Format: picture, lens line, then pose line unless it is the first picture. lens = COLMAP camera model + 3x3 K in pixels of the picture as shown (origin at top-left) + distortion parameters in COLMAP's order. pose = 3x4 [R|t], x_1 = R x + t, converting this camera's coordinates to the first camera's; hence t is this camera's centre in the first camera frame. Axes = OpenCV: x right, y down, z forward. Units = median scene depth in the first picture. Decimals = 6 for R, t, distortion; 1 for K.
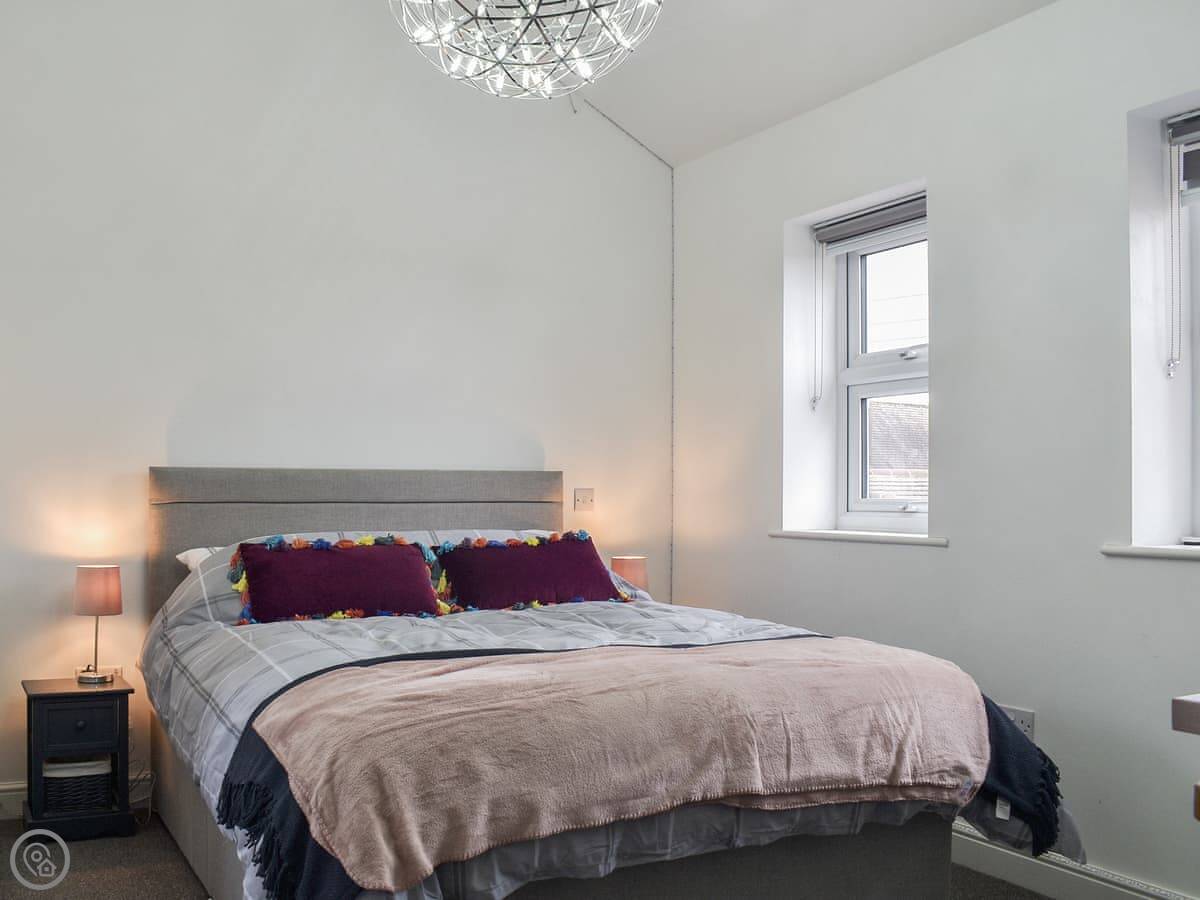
lens RADIAL K [[1208.9, 0, 600.0], [0, 1208.9, 450.0], [0, 0, 1]] dist [-0.234598, 0.000127]
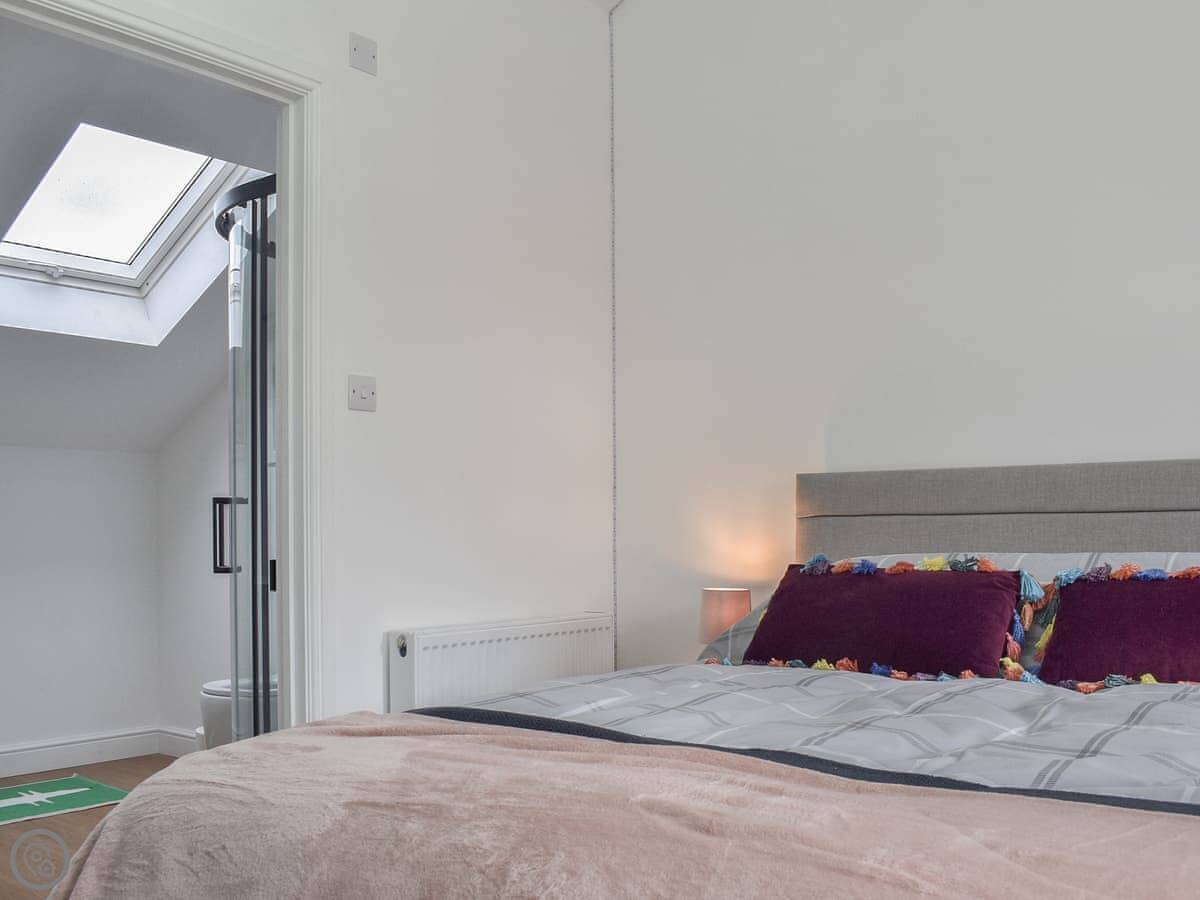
lens RADIAL K [[1230.4, 0, 600.0], [0, 1230.4, 450.0], [0, 0, 1]] dist [-0.017164, -0.018433]
pose [[0.418290, -0.057193, -0.906511, 0.384838], [0.043346, 0.998135, -0.042973, 0.029366], [0.907278, -0.021318, 0.419990, 0.502591]]
